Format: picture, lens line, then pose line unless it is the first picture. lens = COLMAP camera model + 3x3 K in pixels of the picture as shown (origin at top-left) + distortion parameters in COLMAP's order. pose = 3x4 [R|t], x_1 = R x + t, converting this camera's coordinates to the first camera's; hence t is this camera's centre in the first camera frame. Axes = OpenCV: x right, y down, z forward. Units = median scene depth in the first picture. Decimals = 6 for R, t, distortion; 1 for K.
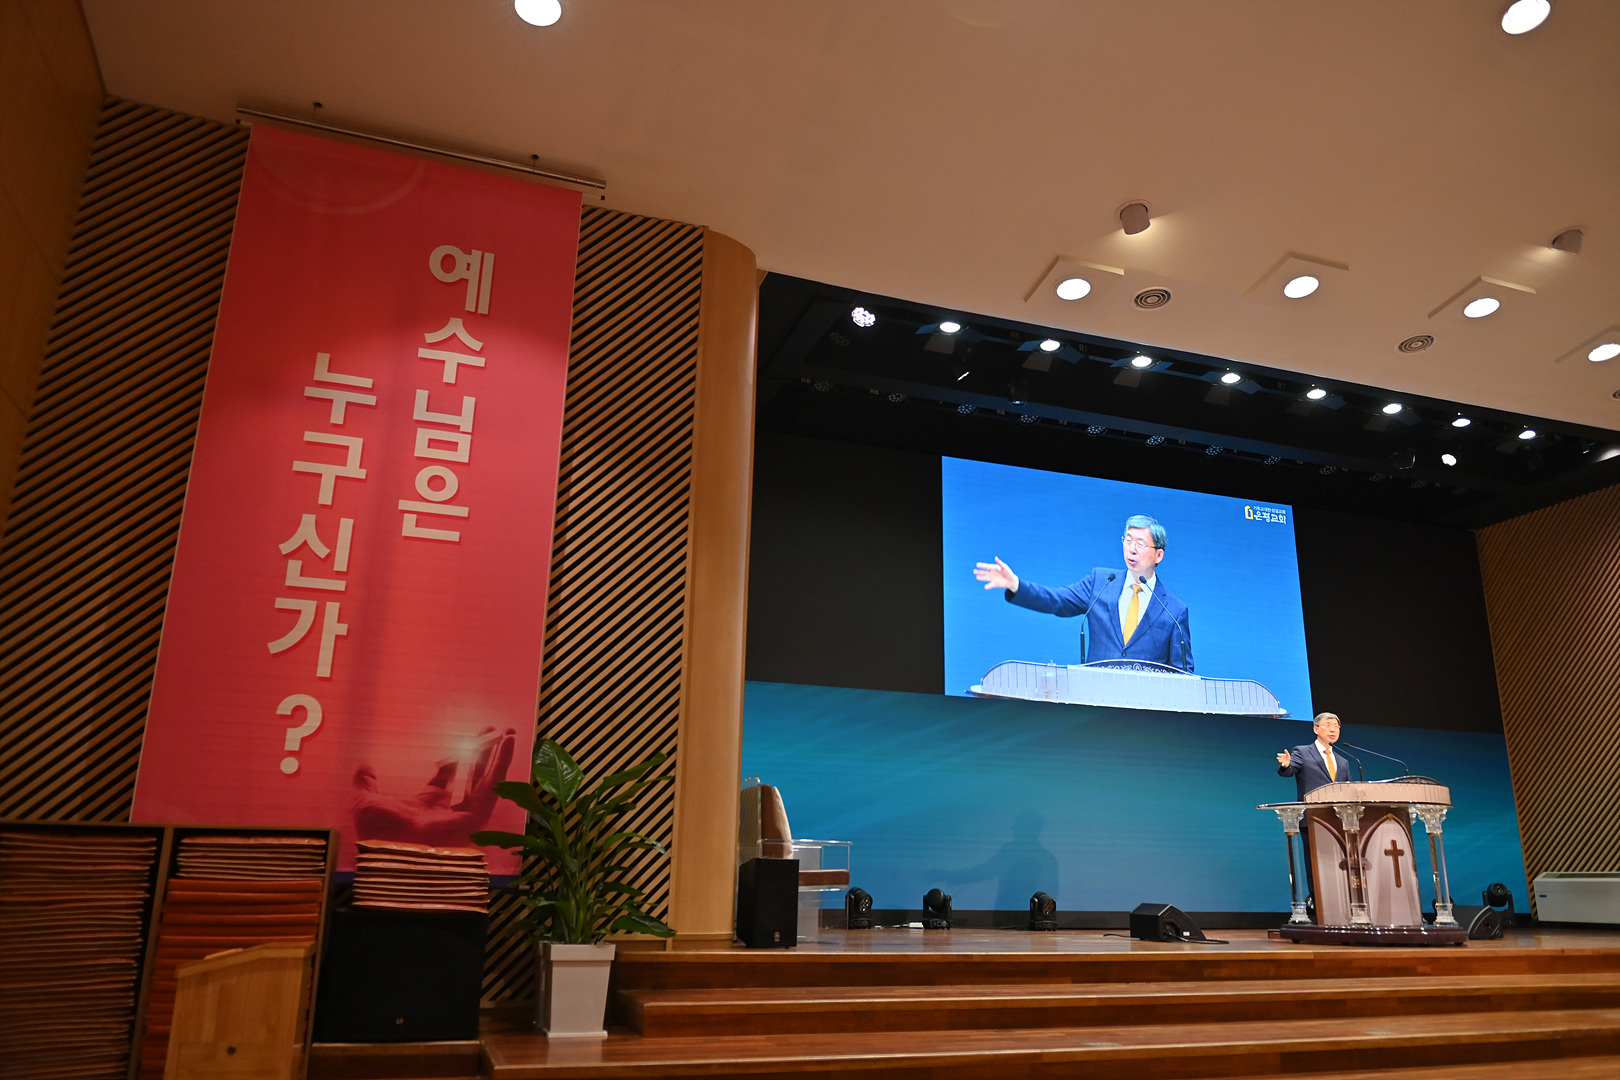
lens RADIAL K [[1151.7, 0, 827.2], [0, 1151.7, 544.3], [0, 0, 1]] dist [0.006358, -0.028866]
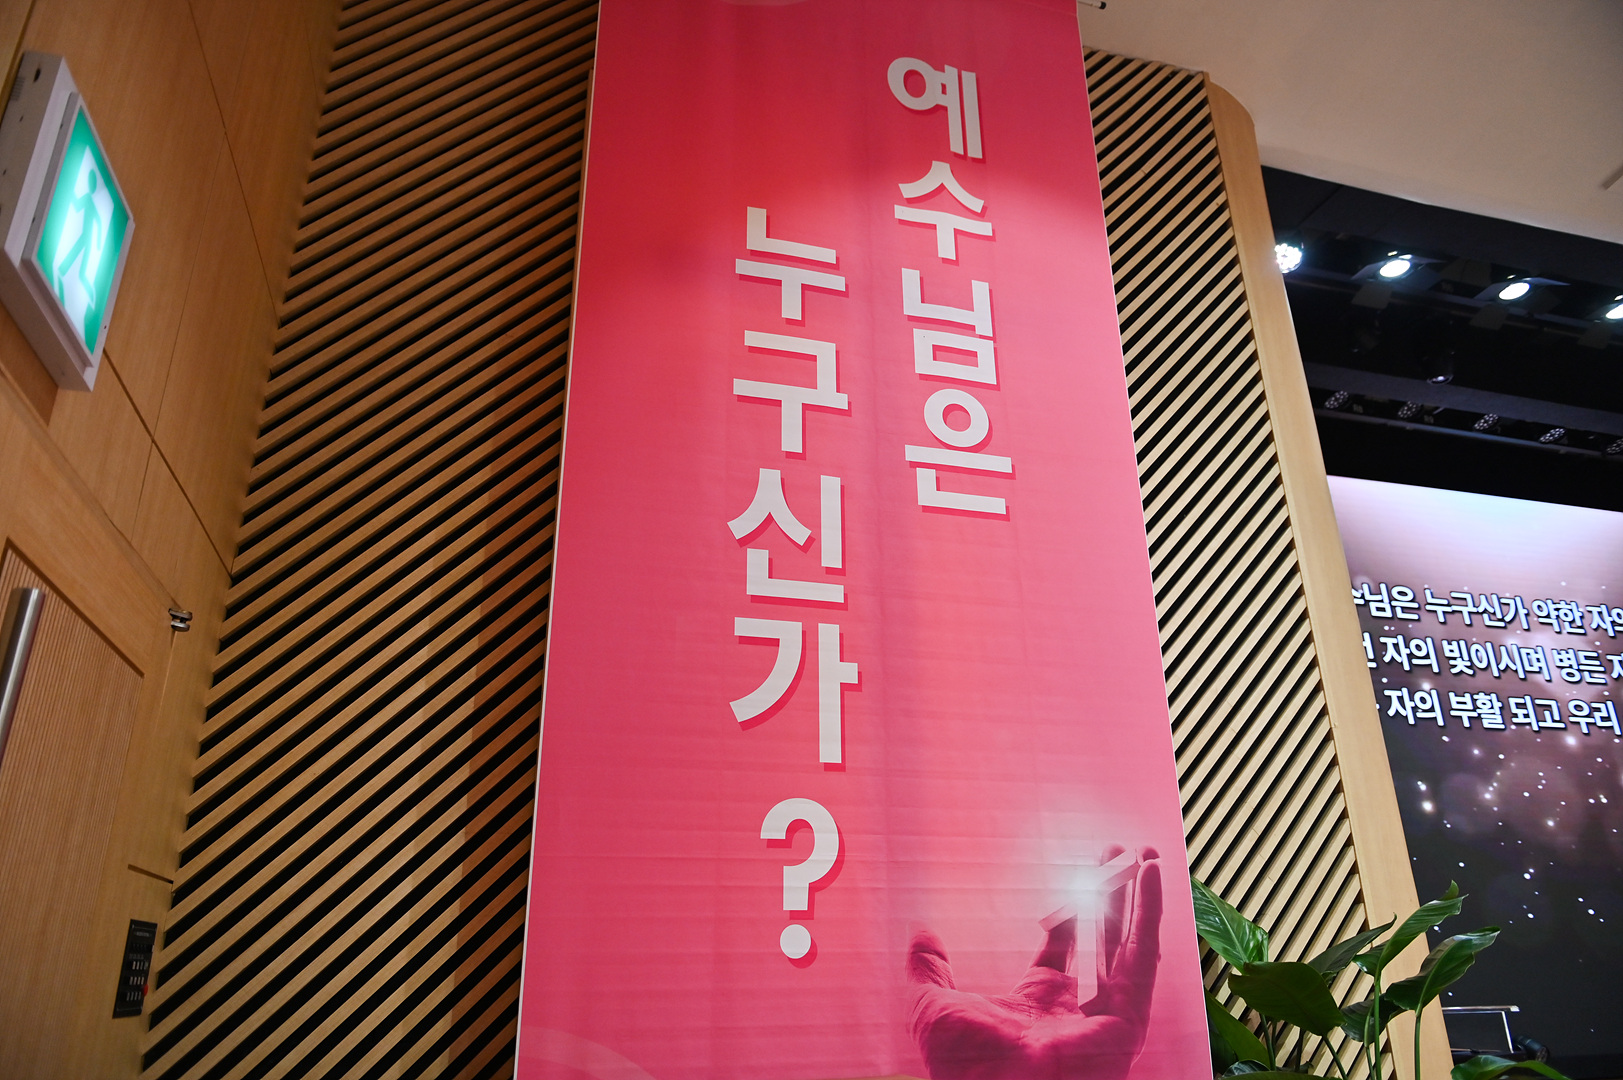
lens RADIAL K [[1100.1, 0, 811.5], [0, 1100.1, 540.0], [0, 0, 1]] dist [-0.000506, -0.029073]
pose [[0.997866, -0.051296, -0.040399, -0.410740], [0.047140, 0.994083, -0.097859, 0.060980], [0.045179, 0.095746, 0.994380, 0.477915]]
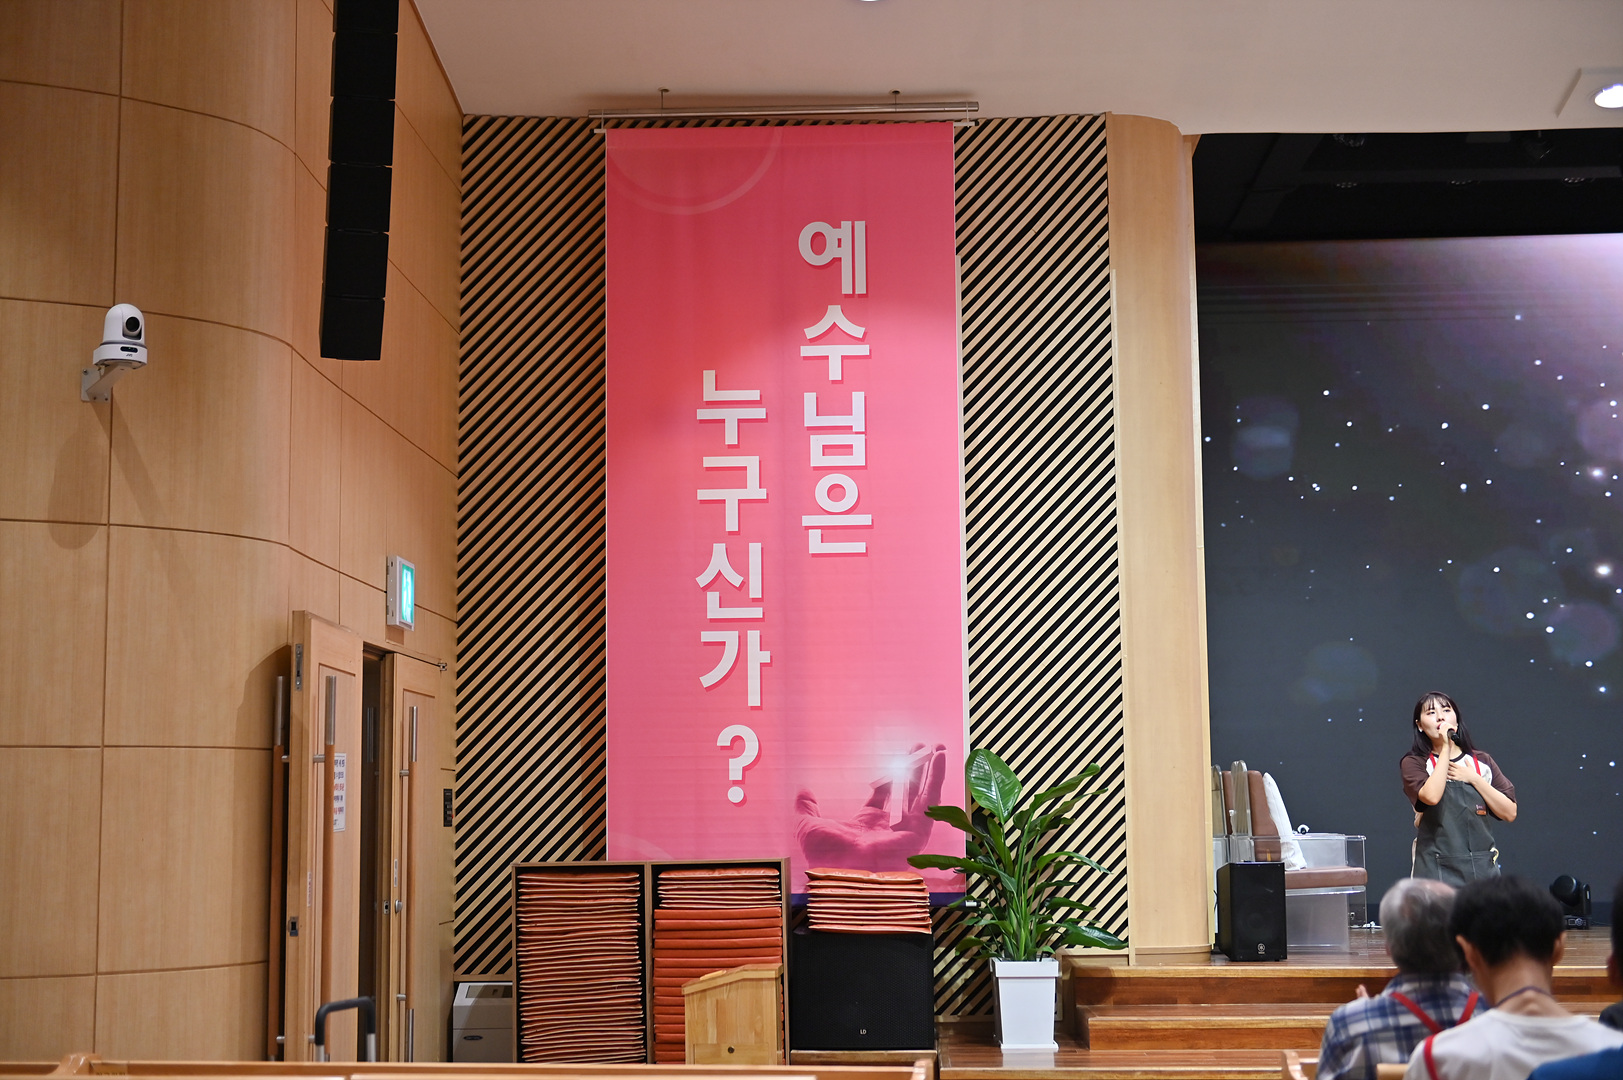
lens RADIAL K [[2168.5, 0, 811.5], [0, 2168.5, 540.0], [0, 0, 1]] dist [0.015054, -0.040329]
pose [[0.928369, -0.073156, -0.364388, 0.302208], [0.128702, 0.983054, 0.130540, -0.261883], [0.348663, -0.168087, 0.922053, -0.687577]]
